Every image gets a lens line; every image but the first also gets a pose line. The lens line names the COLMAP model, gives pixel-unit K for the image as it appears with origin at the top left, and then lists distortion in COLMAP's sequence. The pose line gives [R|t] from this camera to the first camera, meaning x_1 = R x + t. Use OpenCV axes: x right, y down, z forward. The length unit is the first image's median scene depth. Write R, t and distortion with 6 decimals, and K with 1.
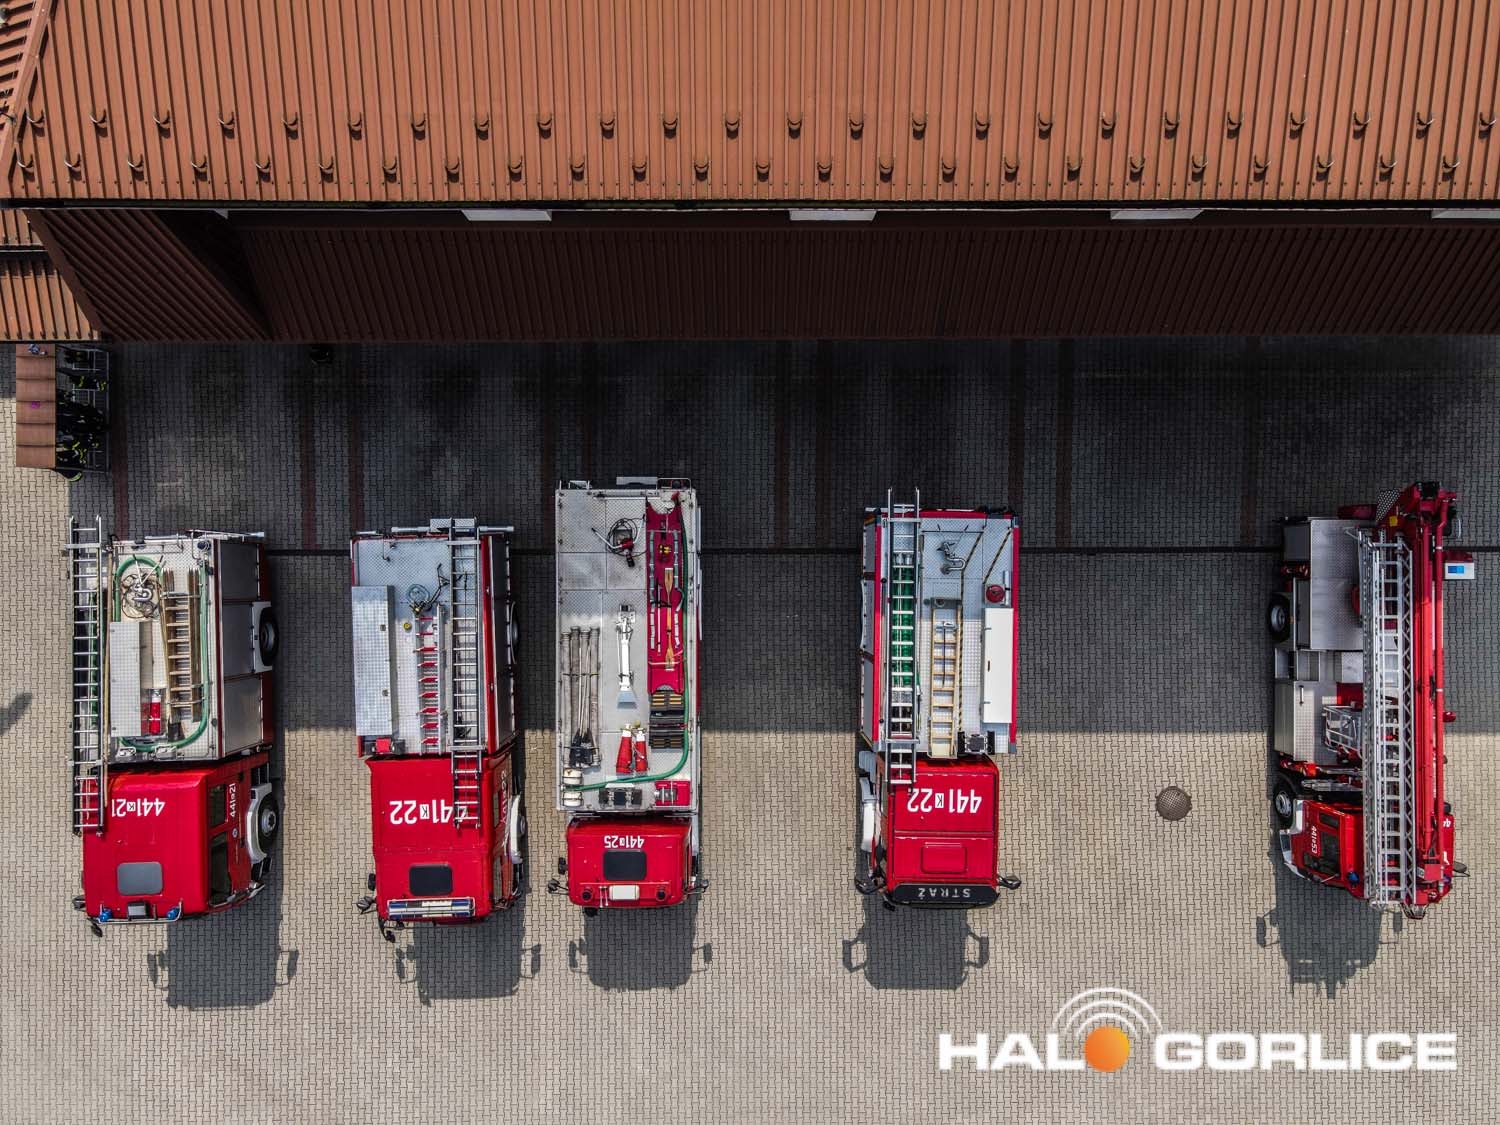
lens RADIAL K [[1098.7, 0, 743.8], [0, 1098.7, 573.5], [0, 0, 1]] dist [0.015660, -0.002312]
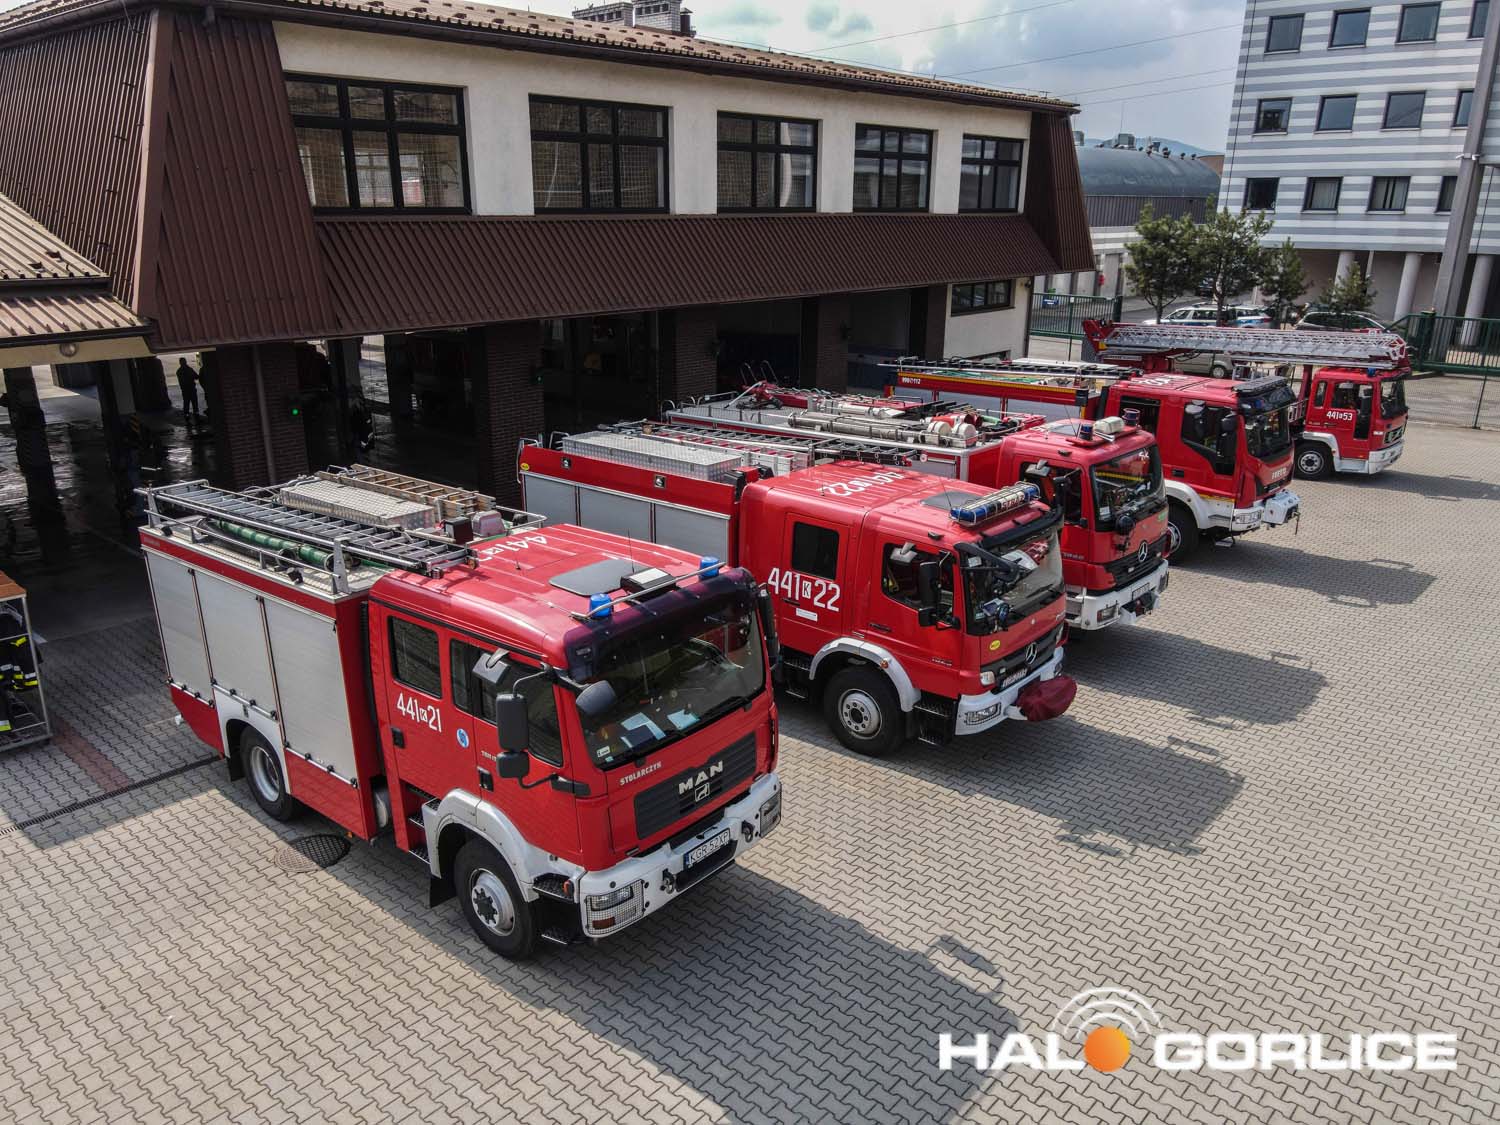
lens RADIAL K [[1098.7, 0, 743.8], [0, 1098.7, 573.5], [0, 0, 1]] dist [0.015660, -0.002312]
pose [[0.675304, -0.238527, 0.697903, -0.807543], [0.737379, 0.198644, -0.645610, 0.598153], [0.015361, 0.950602, 0.310031, 0.844265]]
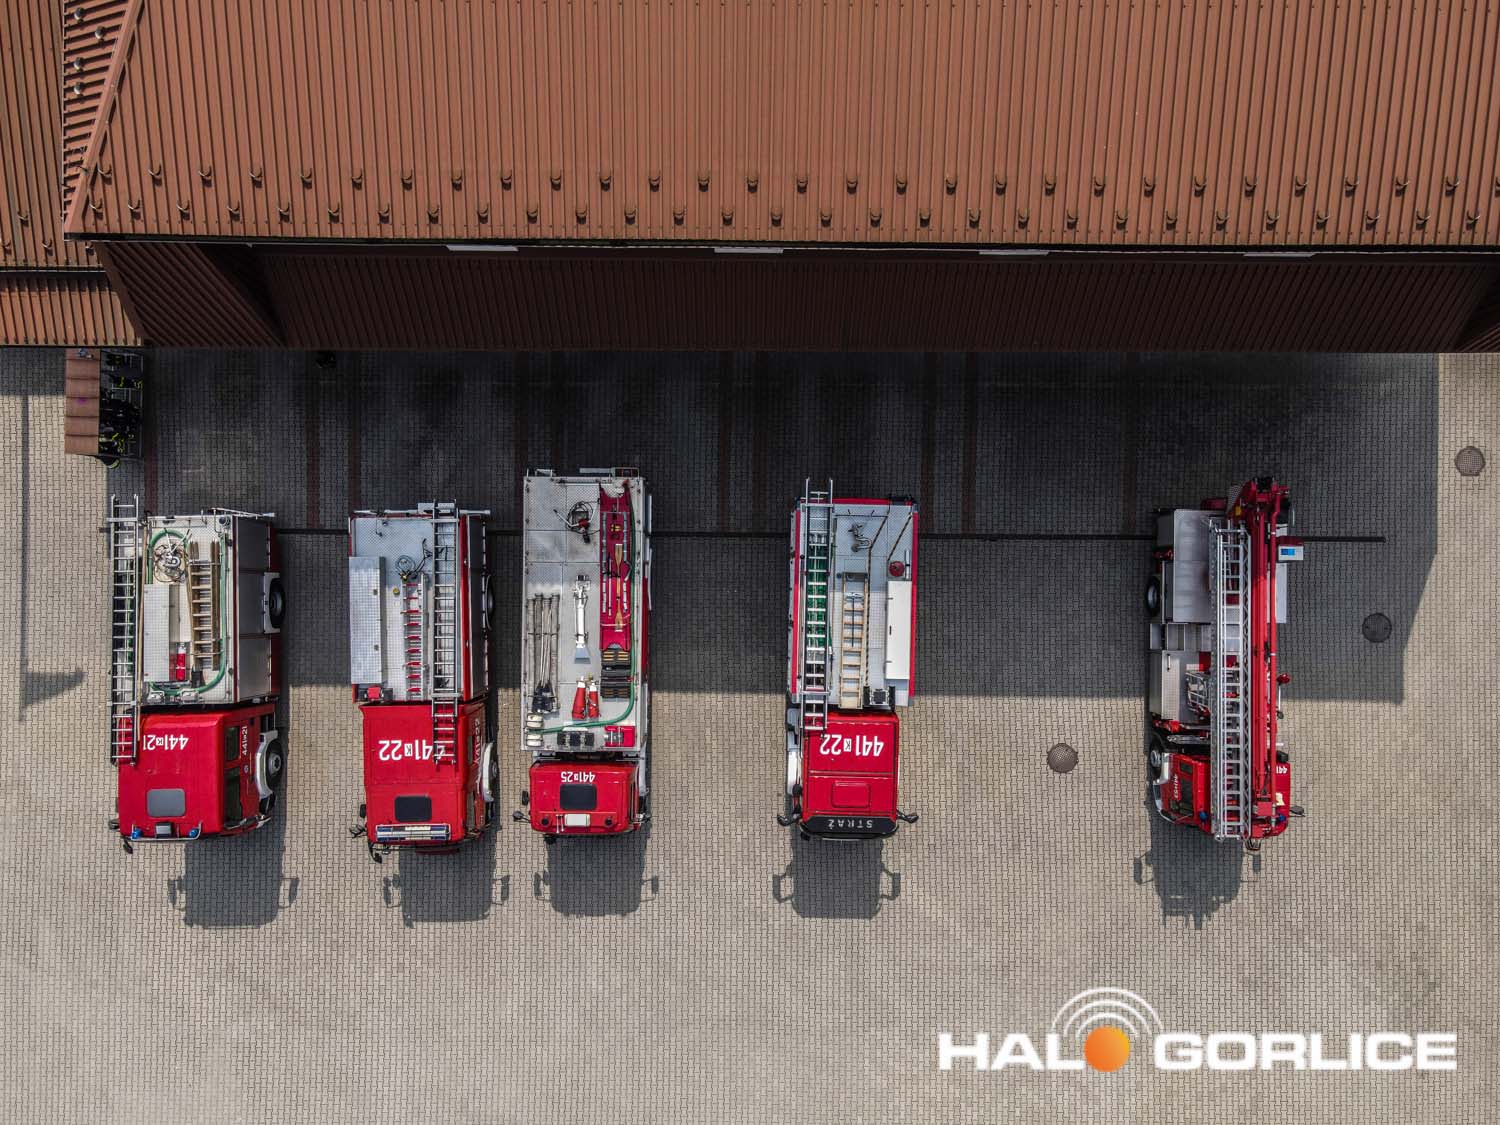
lens RADIAL K [[1116.3, 0, 744.4], [0, 1116.3, 575.8], [0, 0, 1]] dist [-0.000910, 0.029803]
pose [[0.999941, 0.010360, -0.003208, 0.069227], [-0.010398, 0.999875, -0.011915, 0.041418], [0.003084, 0.011947, 0.999924, -0.189170]]
